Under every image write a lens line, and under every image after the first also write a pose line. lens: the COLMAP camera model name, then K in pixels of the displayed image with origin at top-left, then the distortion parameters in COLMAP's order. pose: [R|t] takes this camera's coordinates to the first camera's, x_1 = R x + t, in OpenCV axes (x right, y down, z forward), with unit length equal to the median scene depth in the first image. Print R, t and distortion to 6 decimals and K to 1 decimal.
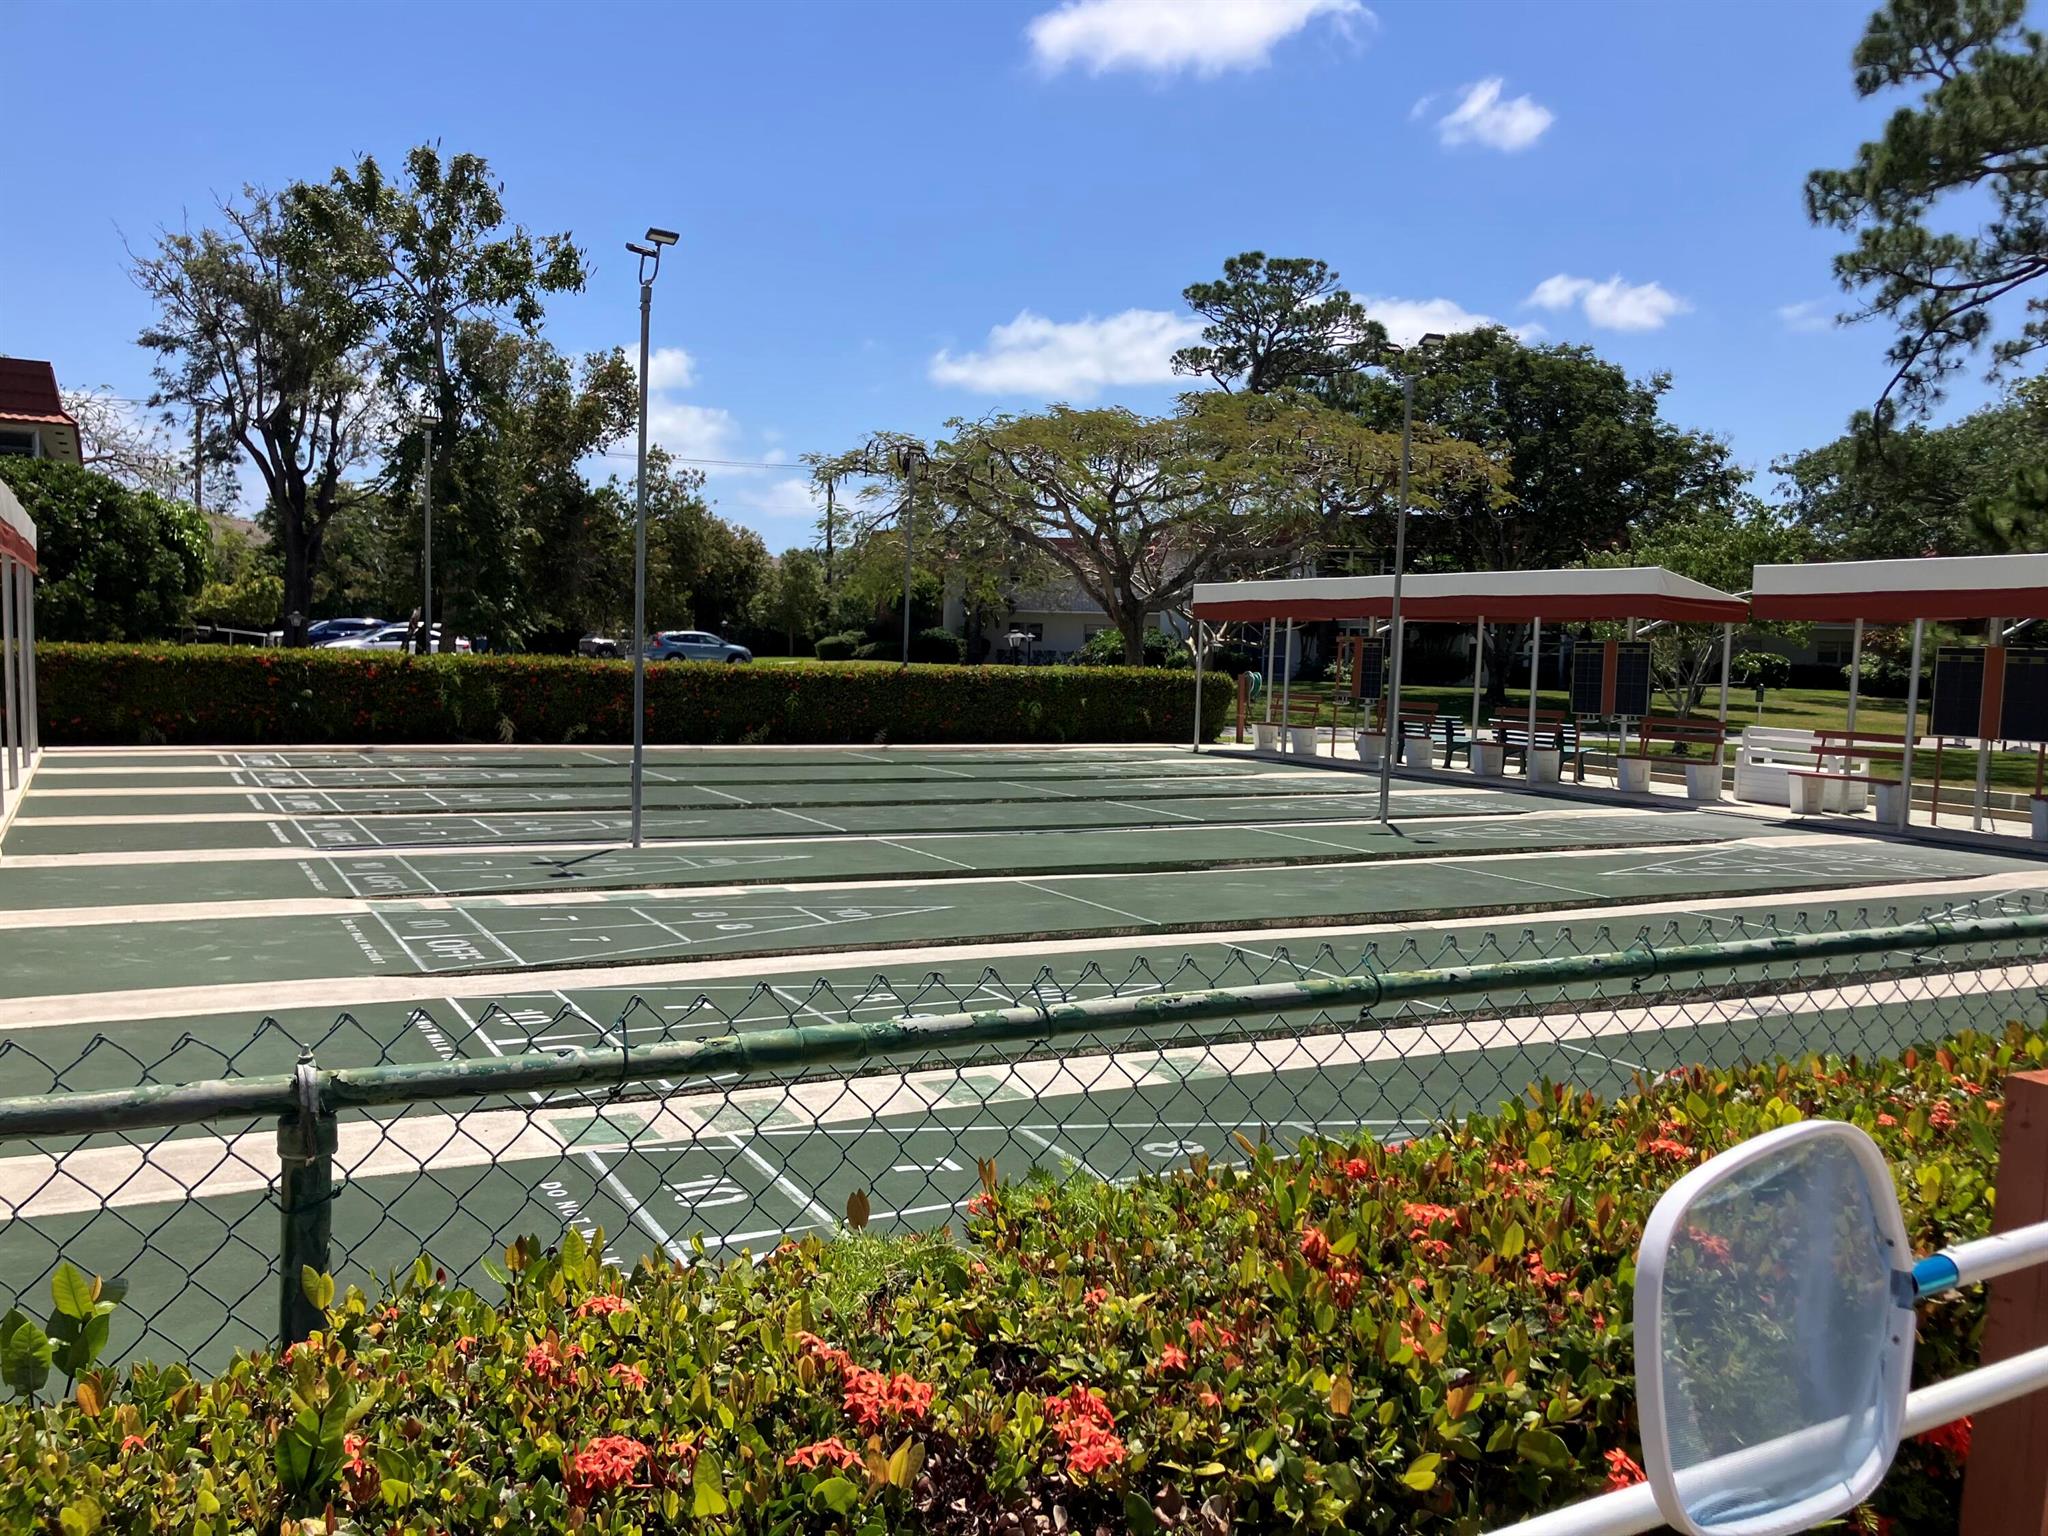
lens RADIAL K [[1677.4, 0, 1024.0], [0, 1677.4, 768.0], [0, 0, 1]] dist [0.038683, -0.080979]
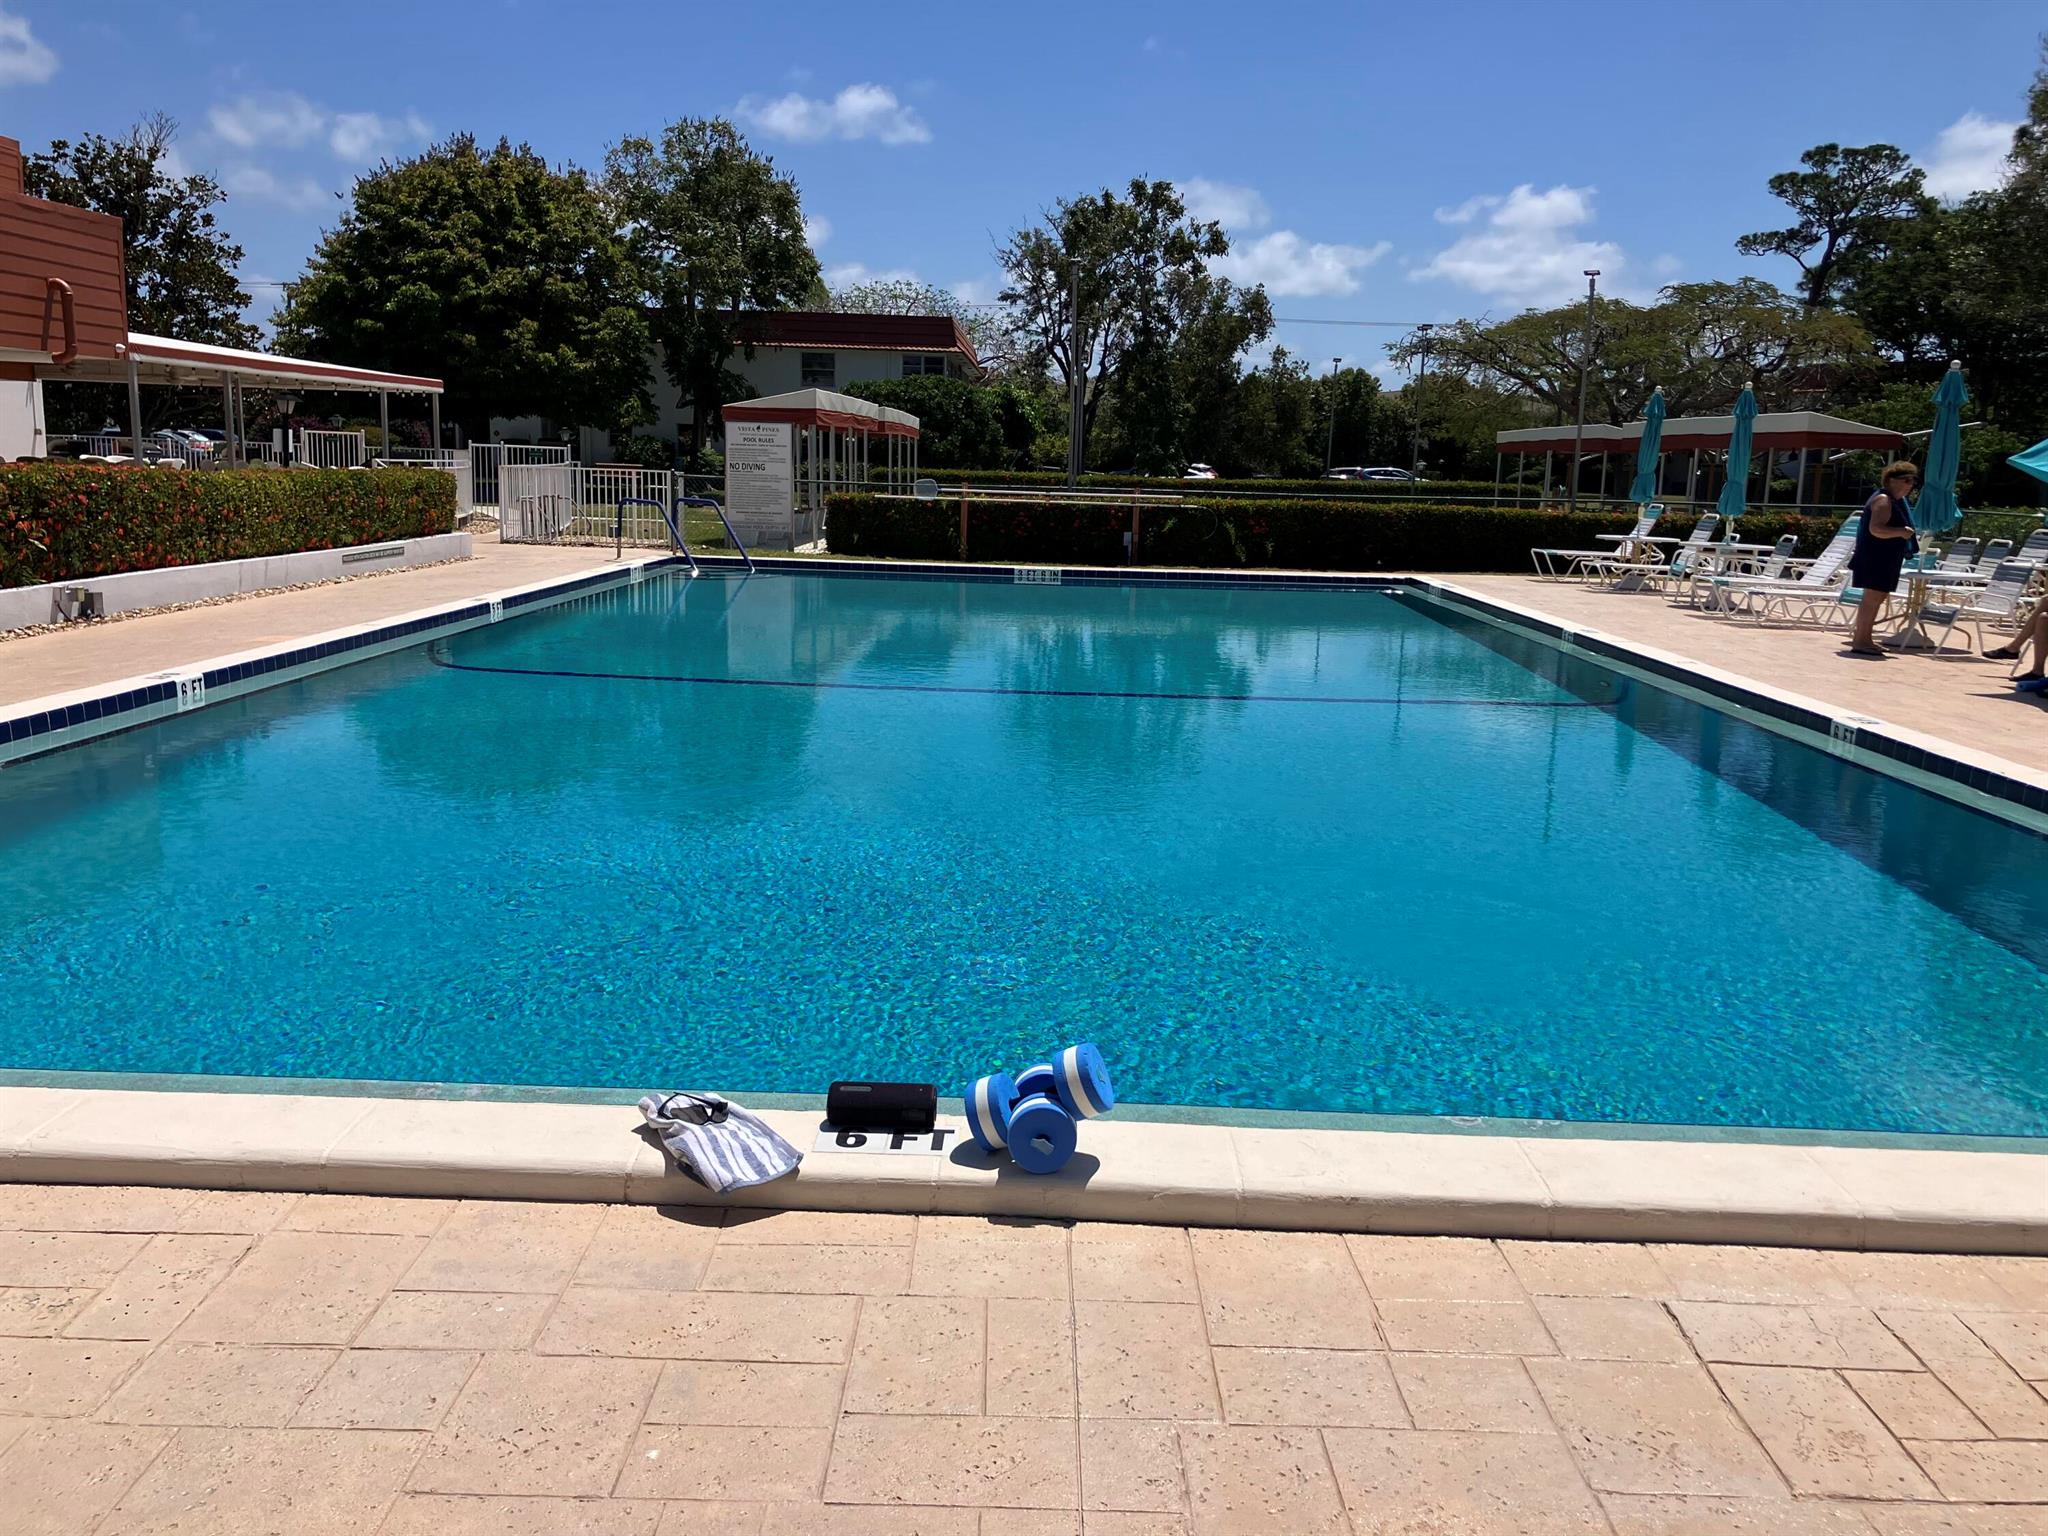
lens RADIAL K [[1677.4, 0, 1024.0], [0, 1677.4, 768.0], [0, 0, 1]] dist [0.038683, -0.080979]
pose [[0.861889, 0.082589, -0.500326, 0.396101], [-0.036915, 0.994249, 0.100530, 0.051263], [0.505752, -0.068176, 0.859981, -0.499260]]
